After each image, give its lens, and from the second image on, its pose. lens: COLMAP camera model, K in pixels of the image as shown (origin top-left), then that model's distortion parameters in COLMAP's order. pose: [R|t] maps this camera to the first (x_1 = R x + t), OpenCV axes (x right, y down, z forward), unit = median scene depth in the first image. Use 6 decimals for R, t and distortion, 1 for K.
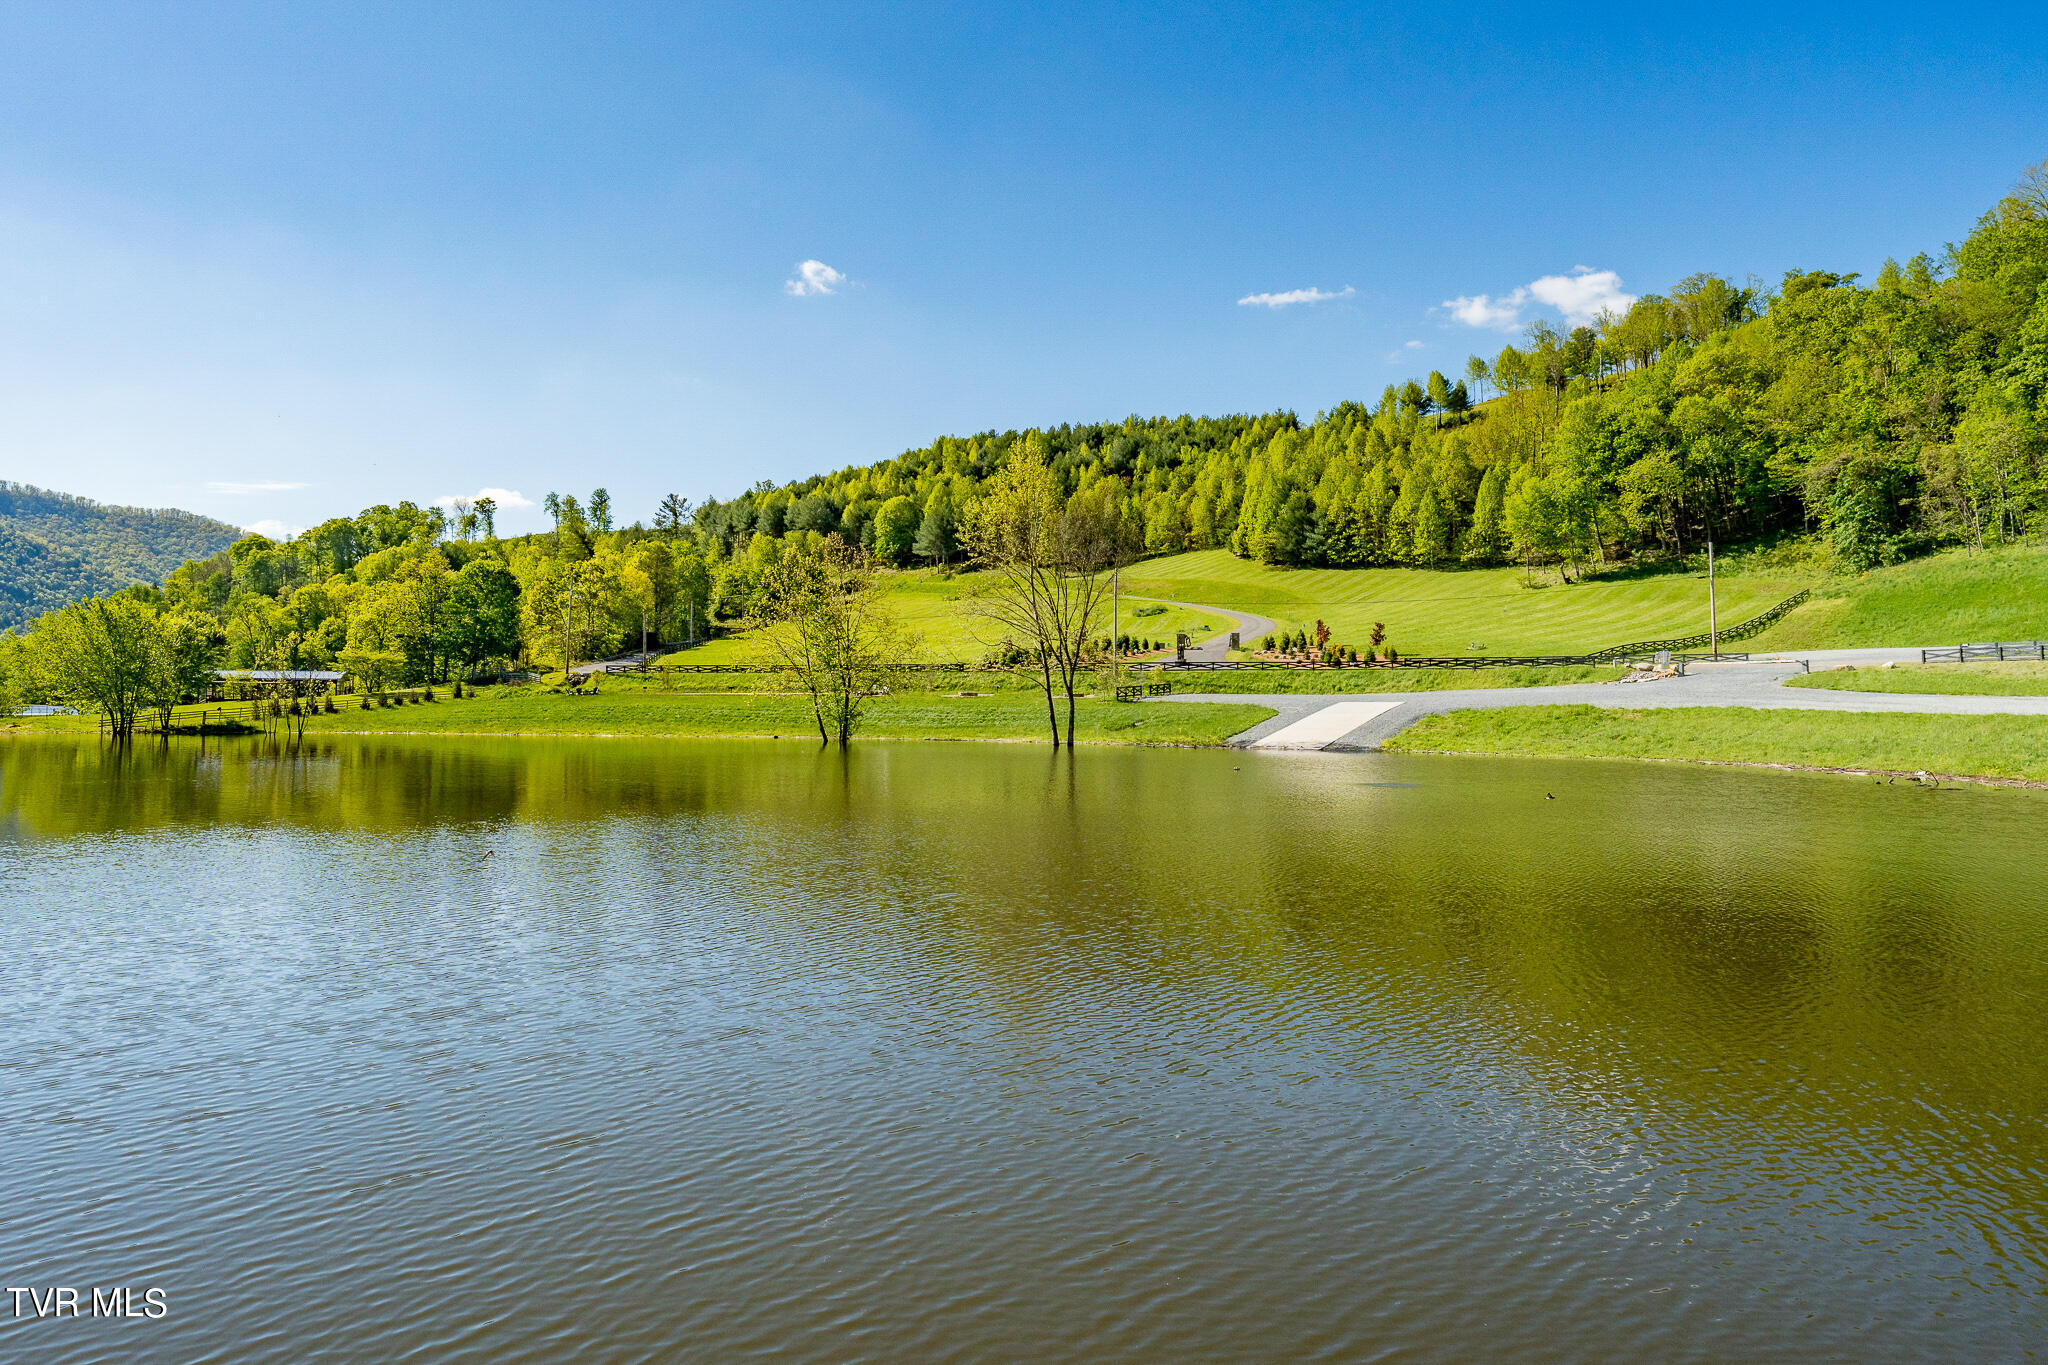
lens RADIAL K [[1002.4, 0, 1066.4], [0, 1002.4, 711.0], [0, 0, 1]] dist [0.003801, 0.001386]
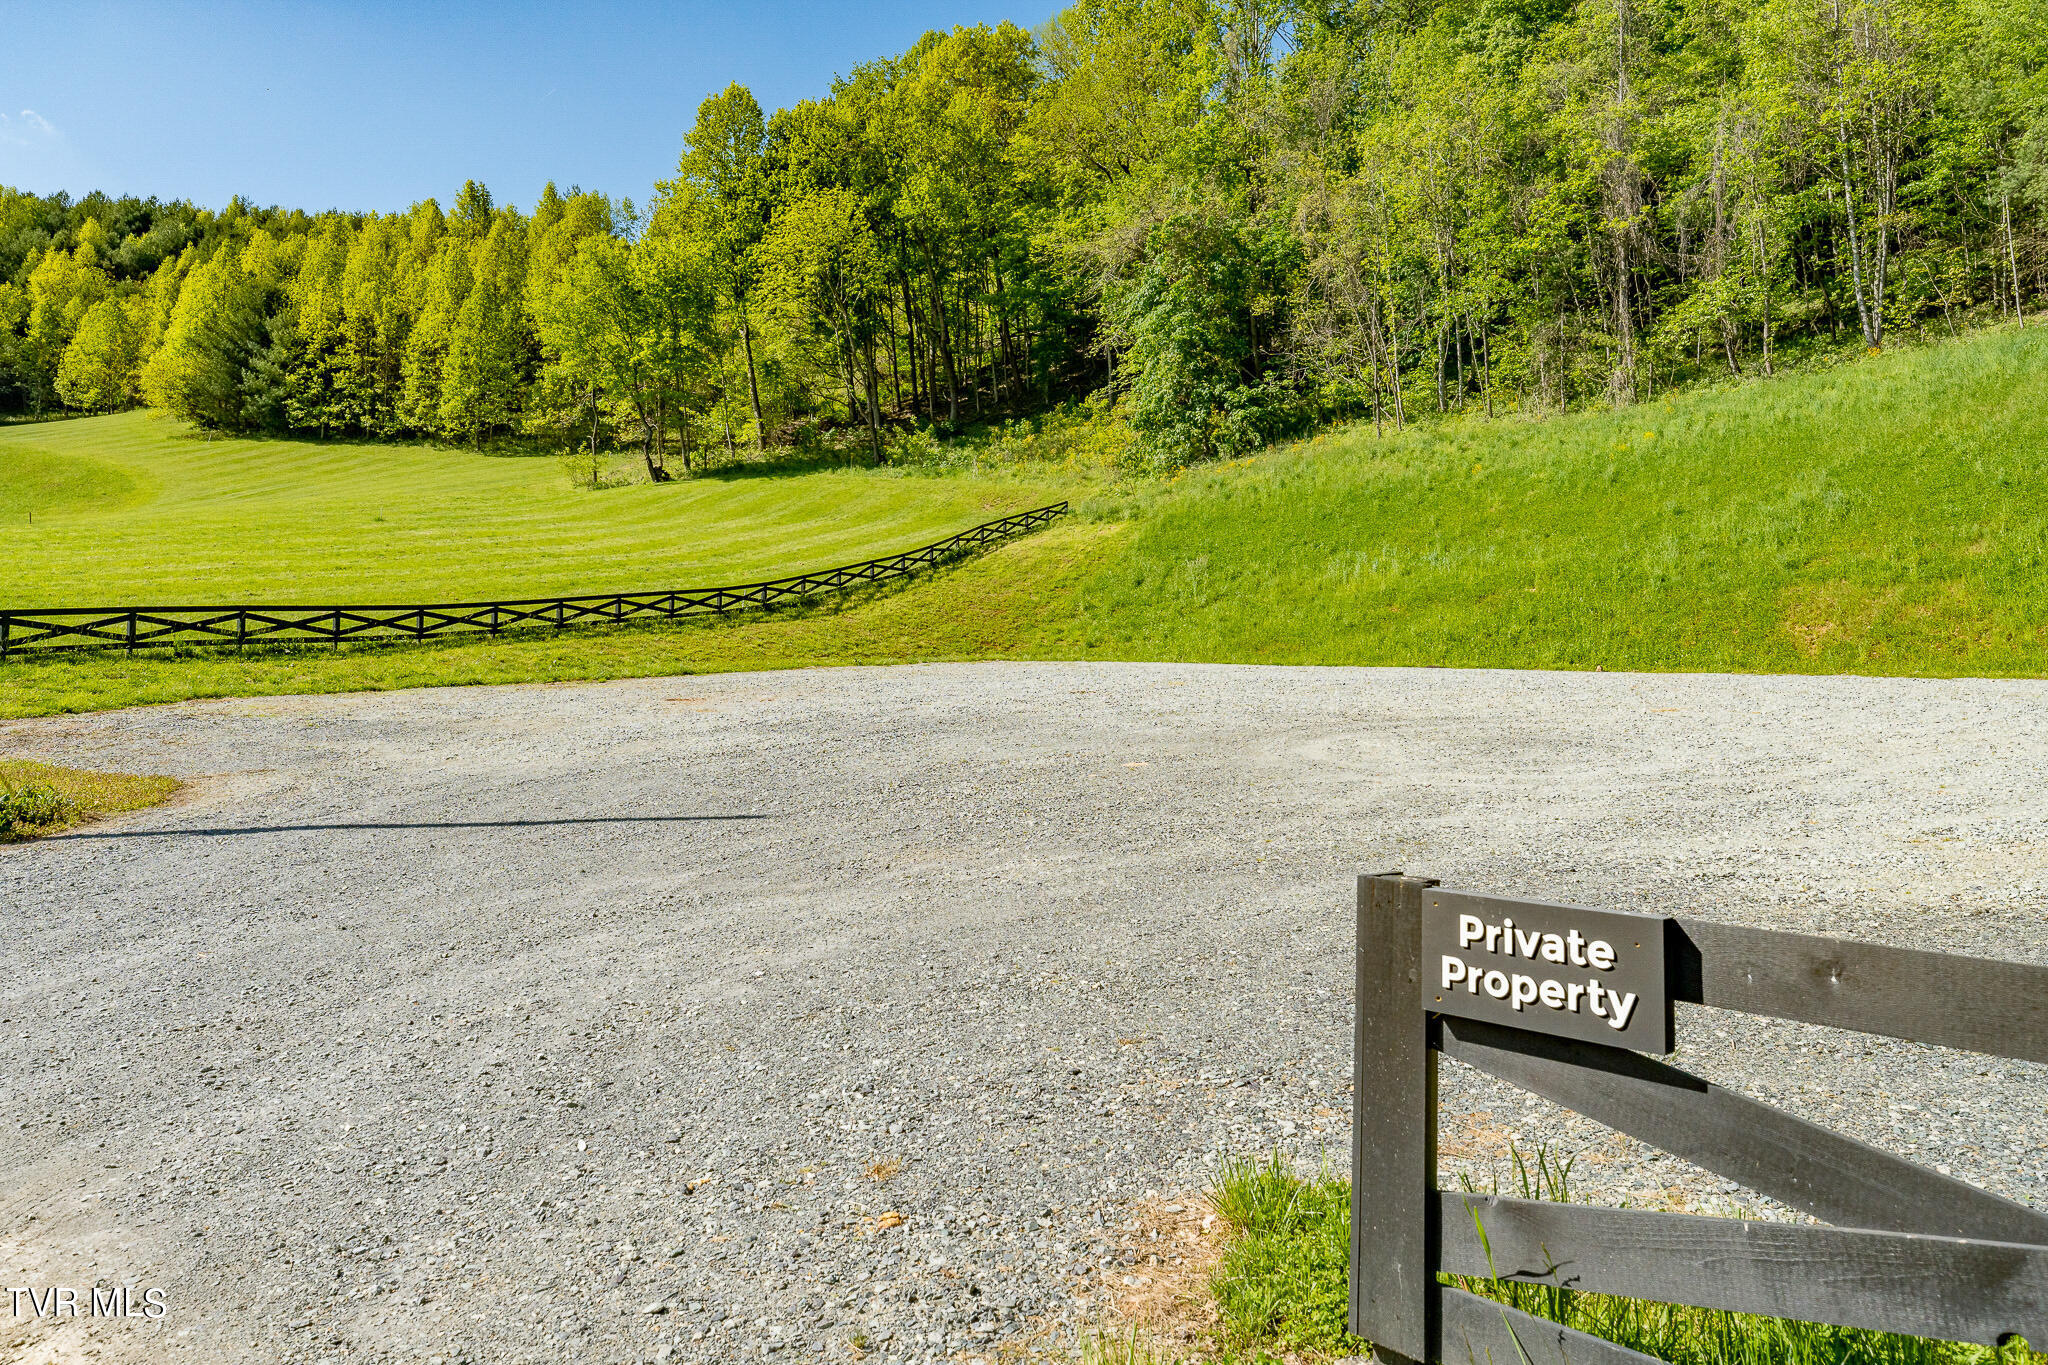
lens RADIAL K [[1002.4, 0, 1066.4], [0, 1002.4, 711.0], [0, 0, 1]] dist [0.003801, 0.001386]
pose [[0.904680, 0.001881, 0.426087, 0.370891], [-0.010879, 0.999766, 0.018684, -0.029753], [-0.425953, -0.021538, 0.904489, 0.416175]]
